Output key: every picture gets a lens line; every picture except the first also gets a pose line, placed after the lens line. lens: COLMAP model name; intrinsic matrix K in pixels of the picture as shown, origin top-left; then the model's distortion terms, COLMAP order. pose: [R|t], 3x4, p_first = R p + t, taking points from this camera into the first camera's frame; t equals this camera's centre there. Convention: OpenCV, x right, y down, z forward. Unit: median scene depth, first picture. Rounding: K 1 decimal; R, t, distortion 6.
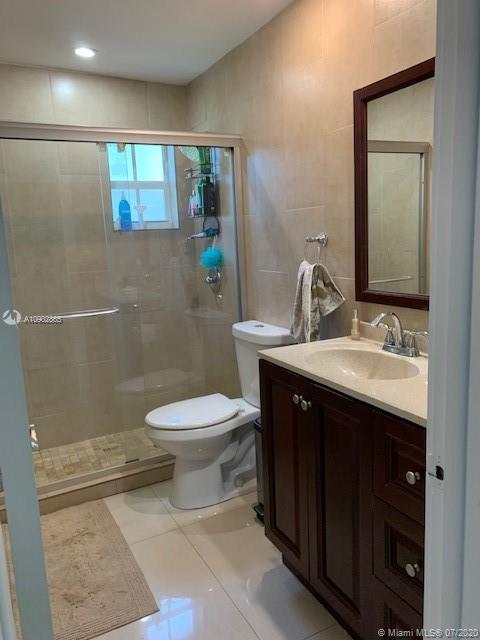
lens RADIAL K [[485.7, 0, 242.1], [0, 485.7, 316.2], [0, 0, 1]] dist [0.022661, -0.037456]
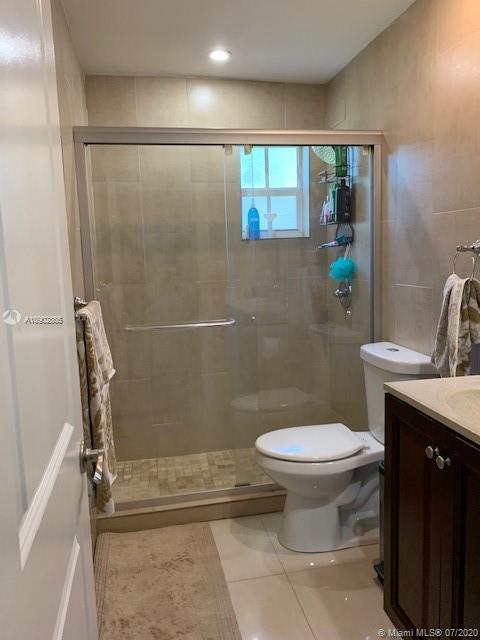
lens RADIAL K [[485.7, 0, 237.1], [0, 485.7, 314.8], [0, 0, 1]] dist [0.022661, -0.037456]
pose [[0.955022, 0.049031, -0.292452, 0.021406], [-0.057329, 0.998158, -0.019868, -0.008314], [0.290939, 0.035740, 0.956074, 0.103943]]
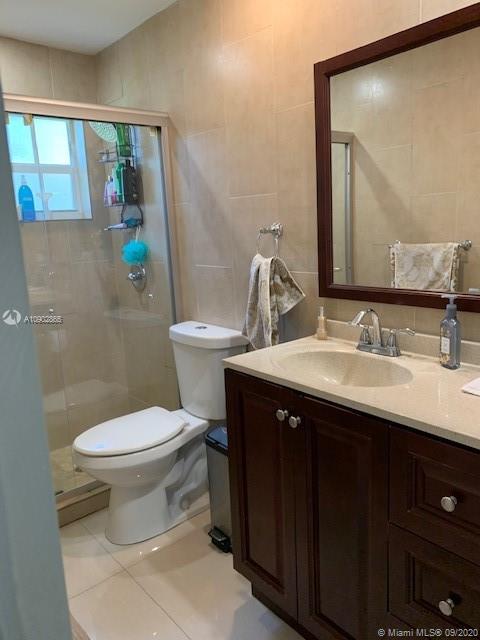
lens RADIAL K [[485.7, 0, 246.0], [0, 485.7, 313.6], [0, 0, 1]] dist [0.022661, -0.037456]
pose [[0.974165, -0.040681, 0.222142, -0.082736], [0.038981, 0.999167, 0.012032, -0.013073], [-0.222446, -0.003062, 0.974940, 0.110895]]
